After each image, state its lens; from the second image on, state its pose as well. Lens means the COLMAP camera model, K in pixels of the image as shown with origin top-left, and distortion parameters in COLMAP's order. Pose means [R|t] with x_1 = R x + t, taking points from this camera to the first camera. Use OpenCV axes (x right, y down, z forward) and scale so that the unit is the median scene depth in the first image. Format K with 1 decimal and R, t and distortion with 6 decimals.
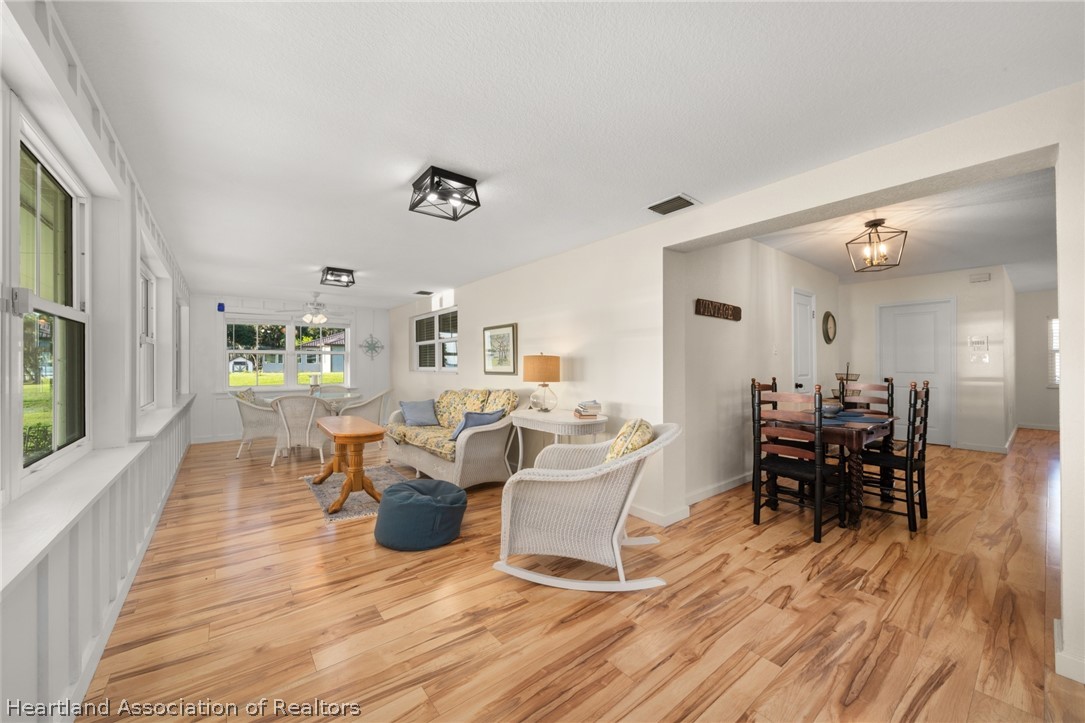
lens RADIAL K [[403.3, 0, 539.0], [0, 403.3, 363.2], [0, 0, 1]] dist [-0.003484, -0.000231]
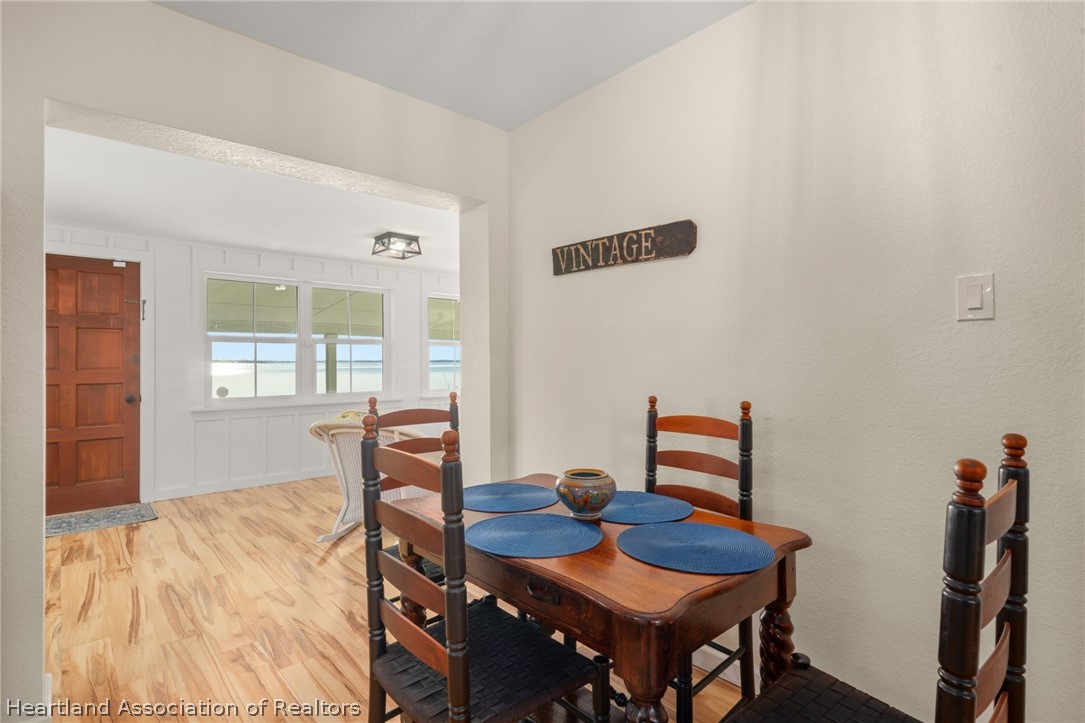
lens RADIAL K [[530.4, 0, 517.1], [0, 530.4, 357.1], [0, 0, 1]] dist [0.001685, -0.000157]
pose [[0.044470, -0.000767, -0.999010, 2.153484], [0.009187, 0.999958, -0.000359, -0.005858], [0.998968, -0.009162, 0.044475, 1.700939]]
